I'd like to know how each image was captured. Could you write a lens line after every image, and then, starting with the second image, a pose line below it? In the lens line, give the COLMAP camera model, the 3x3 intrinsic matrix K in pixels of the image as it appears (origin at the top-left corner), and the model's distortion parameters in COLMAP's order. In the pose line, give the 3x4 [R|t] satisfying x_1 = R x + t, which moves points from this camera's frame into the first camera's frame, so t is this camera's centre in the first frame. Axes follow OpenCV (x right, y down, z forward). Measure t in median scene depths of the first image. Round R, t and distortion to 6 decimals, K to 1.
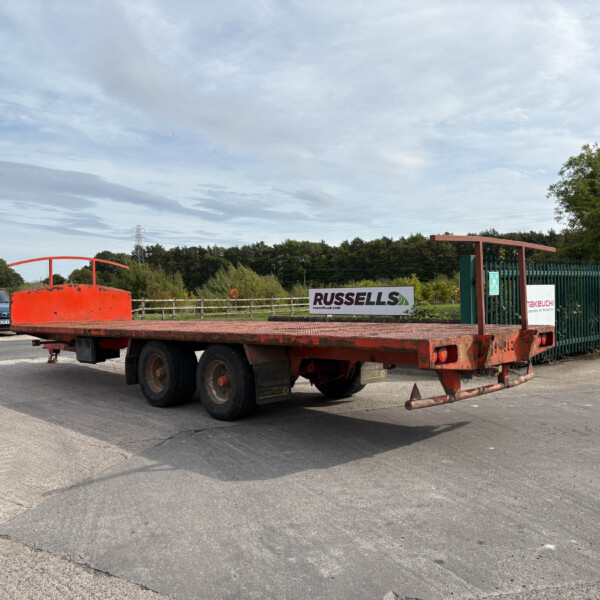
lens RADIAL K [[603.2, 0, 298.9], [0, 603.2, 298.4], [0, 0, 1]] dist [0.027702, 0.000000]
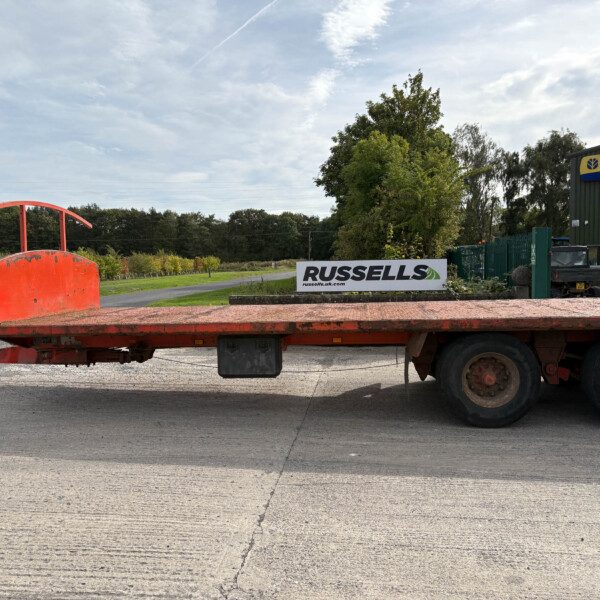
lens RADIAL K [[603.2, 0, 299.5], [0, 603.2, 302.5], [0, 0, 1]] dist [0.027702, 0.000000]
pose [[0.783400, -0.035690, 0.620492, -0.524736], [0.007322, 0.998811, 0.048205, 0.000390], [-0.621474, -0.033220, 0.782730, 0.381636]]
